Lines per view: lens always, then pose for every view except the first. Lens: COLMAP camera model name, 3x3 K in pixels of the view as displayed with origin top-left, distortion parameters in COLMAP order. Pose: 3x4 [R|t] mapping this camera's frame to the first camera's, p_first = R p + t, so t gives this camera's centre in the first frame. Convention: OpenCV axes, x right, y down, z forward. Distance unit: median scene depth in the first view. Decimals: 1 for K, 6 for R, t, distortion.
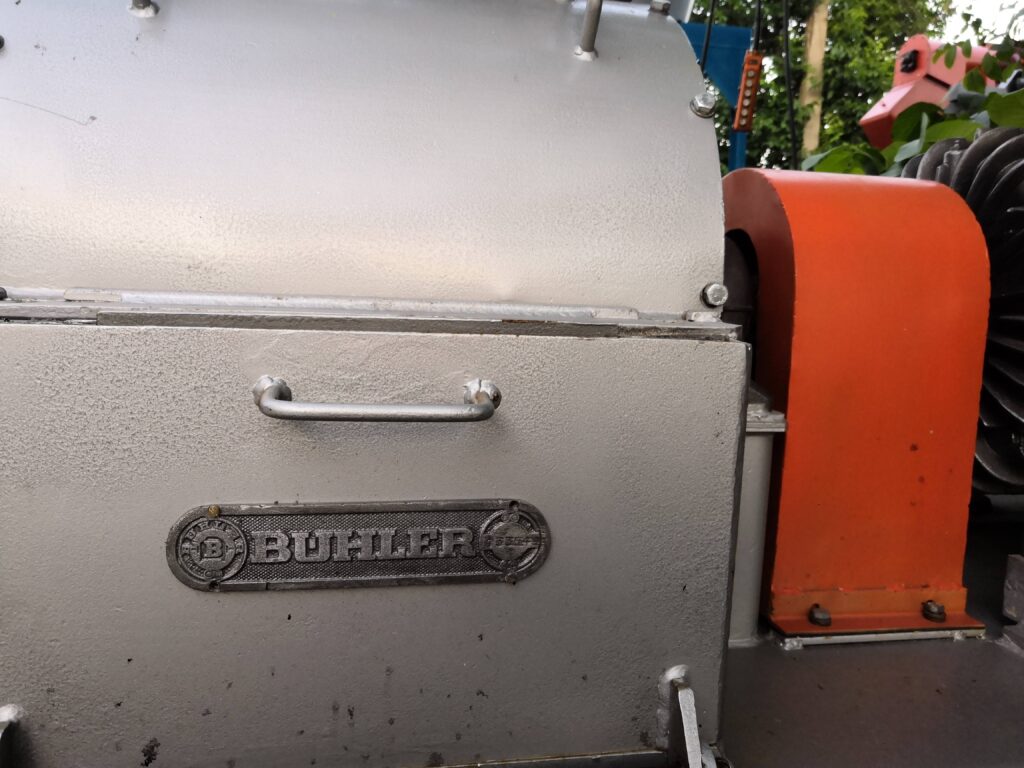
lens RADIAL K [[799.0, 0, 512.0], [0, 799.0, 384.0], [0, 0, 1]] dist [0.004571, 0.015359]
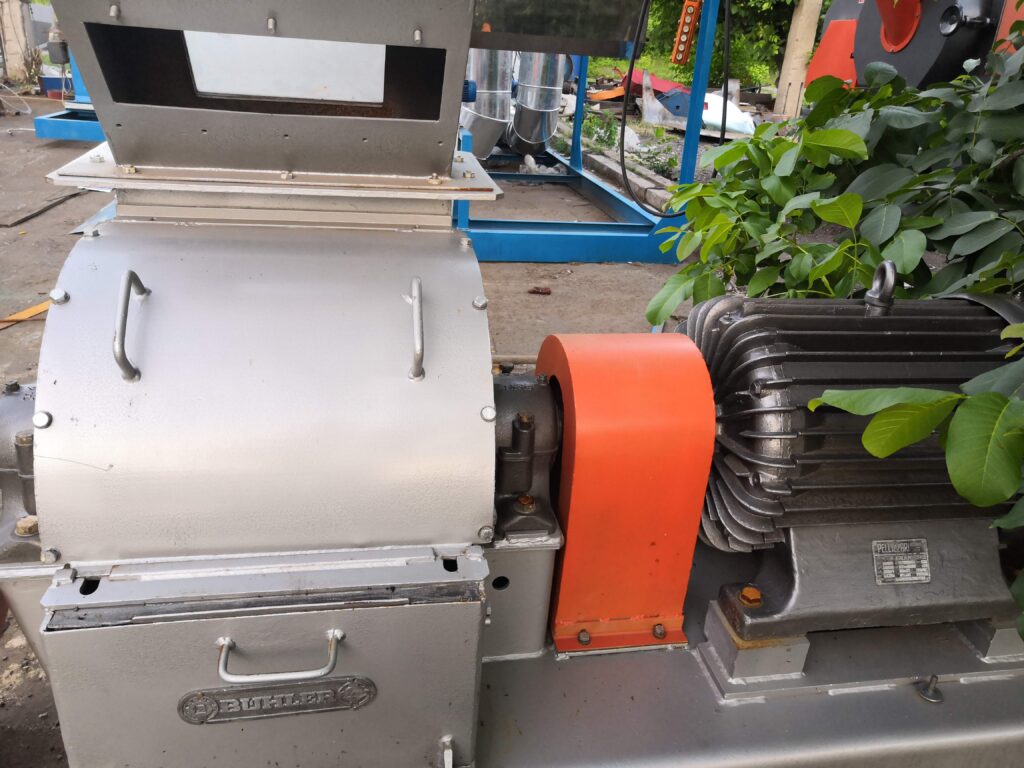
lens RADIAL K [[799.0, 0, 512.0], [0, 799.0, 384.0], [0, 0, 1]] dist [0.004571, 0.015359]
pose [[0.999394, 0.031269, 0.015292, 0.305559], [-0.034432, 0.952451, 0.302739, -1.049010], [-0.005098, -0.303082, 0.952951, -0.588886]]
